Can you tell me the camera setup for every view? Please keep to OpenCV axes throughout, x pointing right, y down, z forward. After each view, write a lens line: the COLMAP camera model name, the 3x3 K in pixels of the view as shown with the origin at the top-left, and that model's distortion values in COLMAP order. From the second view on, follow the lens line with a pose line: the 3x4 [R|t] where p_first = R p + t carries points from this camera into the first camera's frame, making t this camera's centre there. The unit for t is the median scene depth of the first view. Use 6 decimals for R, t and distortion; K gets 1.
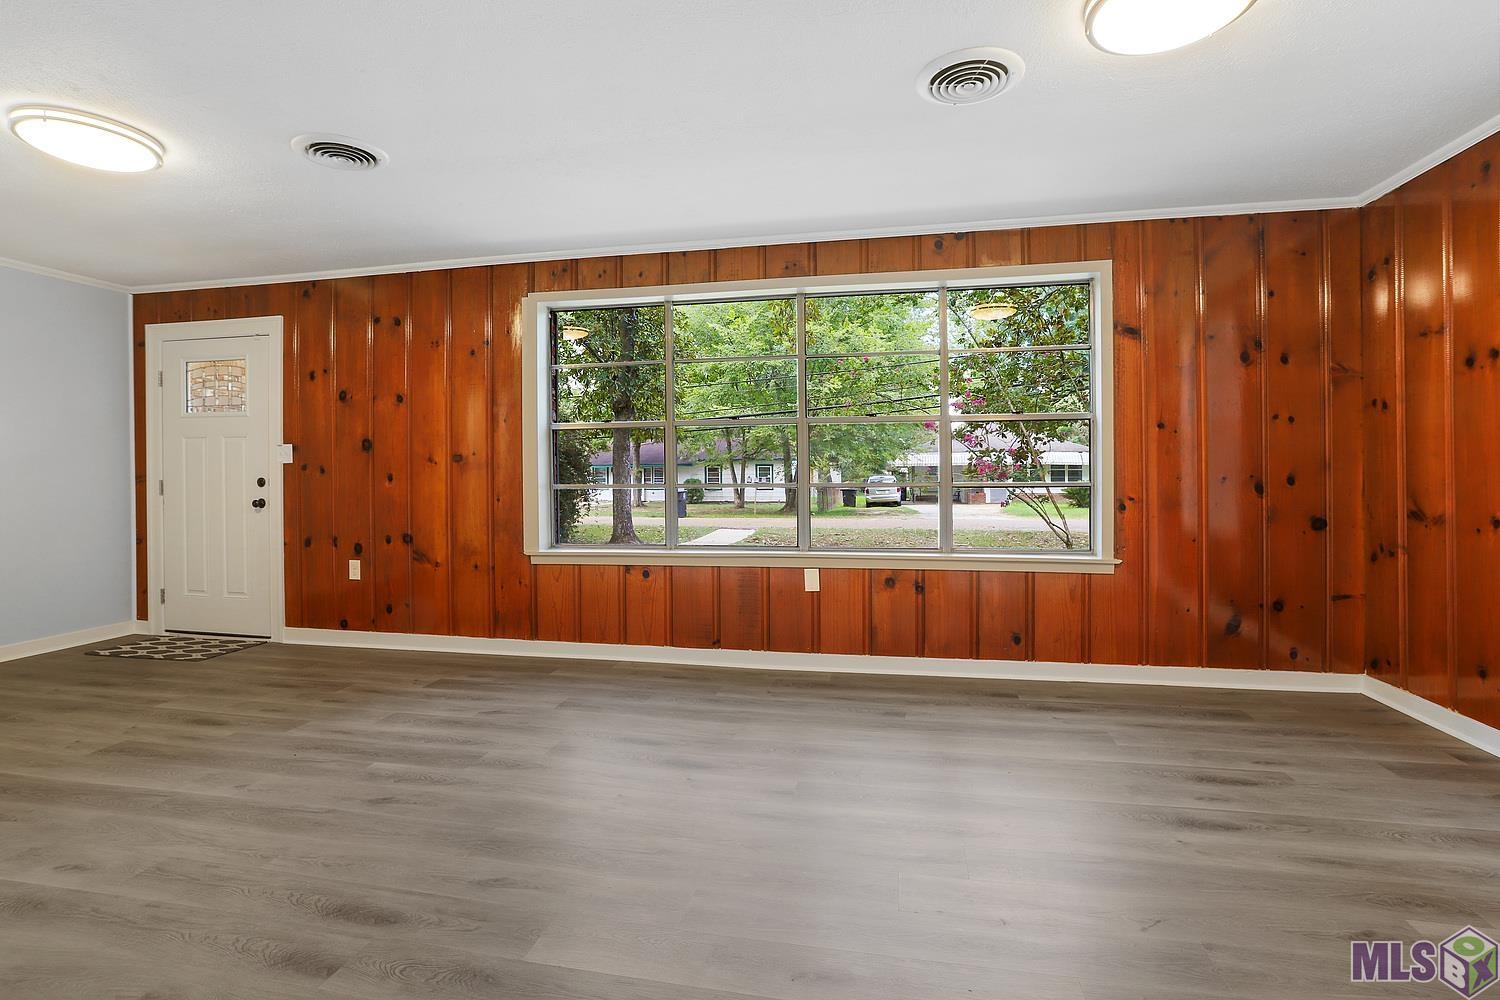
lens RADIAL K [[728.0, 0, 743.3], [0, 728.0, 488.4], [0, 0, 1]] dist [-0.058453, 0.027925]
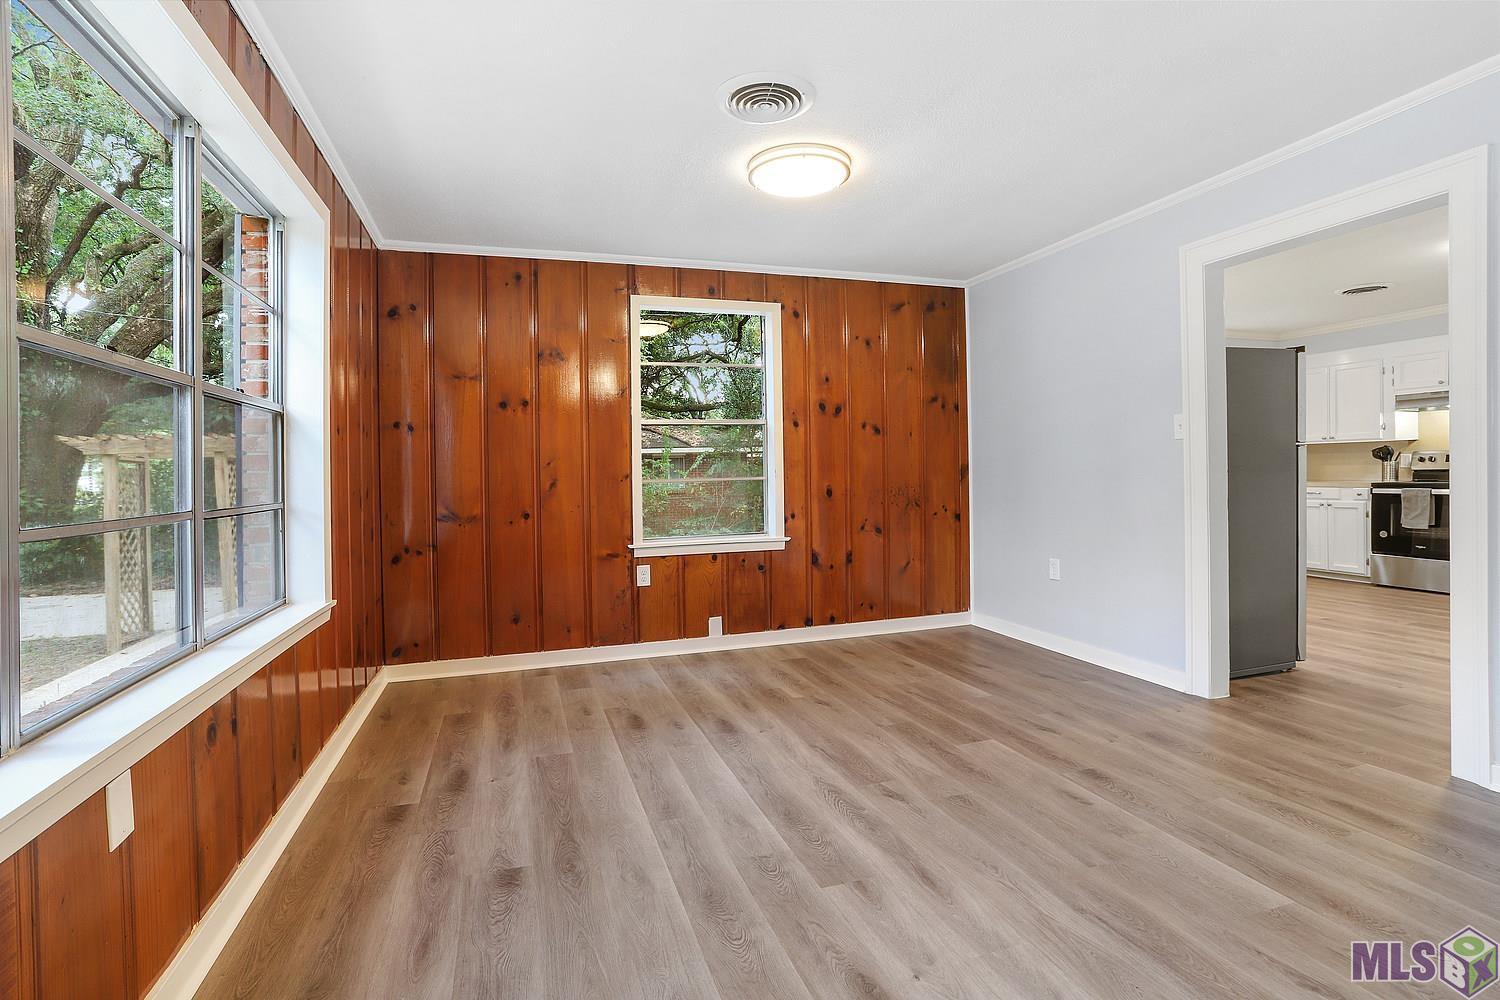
lens RADIAL K [[728.0, 0, 743.3], [0, 728.0, 488.4], [0, 0, 1]] dist [-0.058453, 0.027925]
pose [[-0.491037, -0.000035, 0.871139, -0.448591], [0.044970, 0.998666, 0.025388, -0.024842], [-0.869977, 0.051641, -0.490380, 1.195719]]
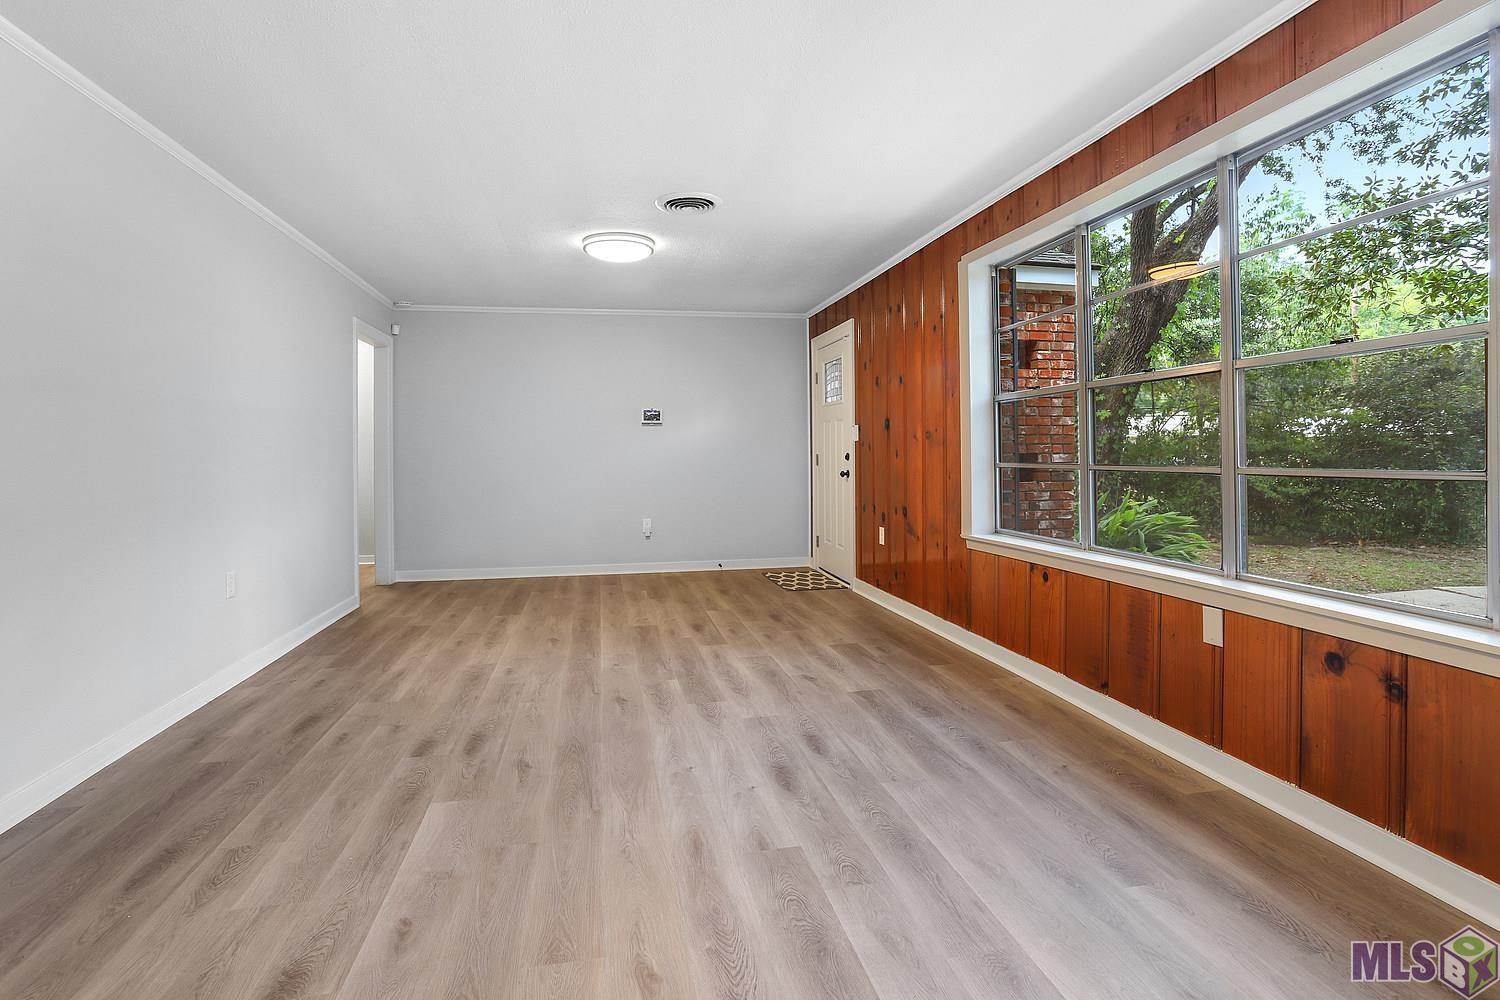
lens RADIAL K [[744.2, 0, 747.6], [0, 744.2, 461.0], [0, 0, 1]] dist [-0.059776, 0.031559]
pose [[0.393448, 0.013847, -0.919243, 0.664911], [-0.012081, 0.999878, 0.009891, -0.018329], [0.919267, 0.007214, 0.393568, 0.531504]]
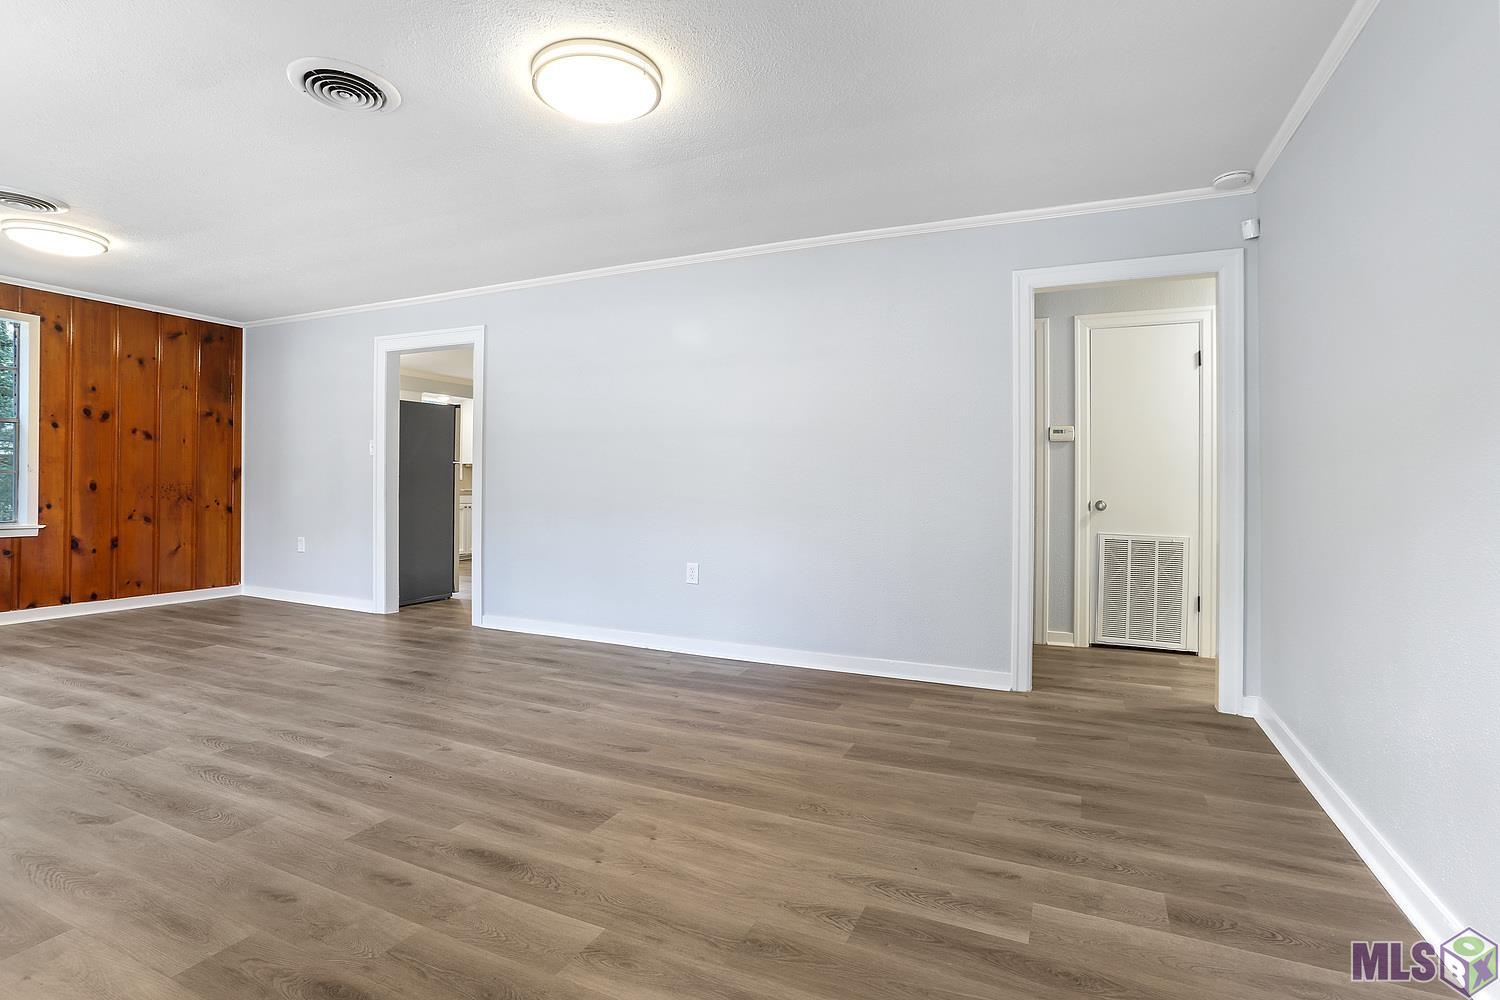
lens RADIAL K [[728.0, 0, 743.3], [0, 728.0, 488.4], [0, 0, 1]] dist [-0.058453, 0.027925]
pose [[-0.973293, -0.002035, 0.229556, -1.156370], [0.004049, 0.999653, 0.026029, -0.002572], [-0.229529, 0.026264, -0.972947, 1.609027]]
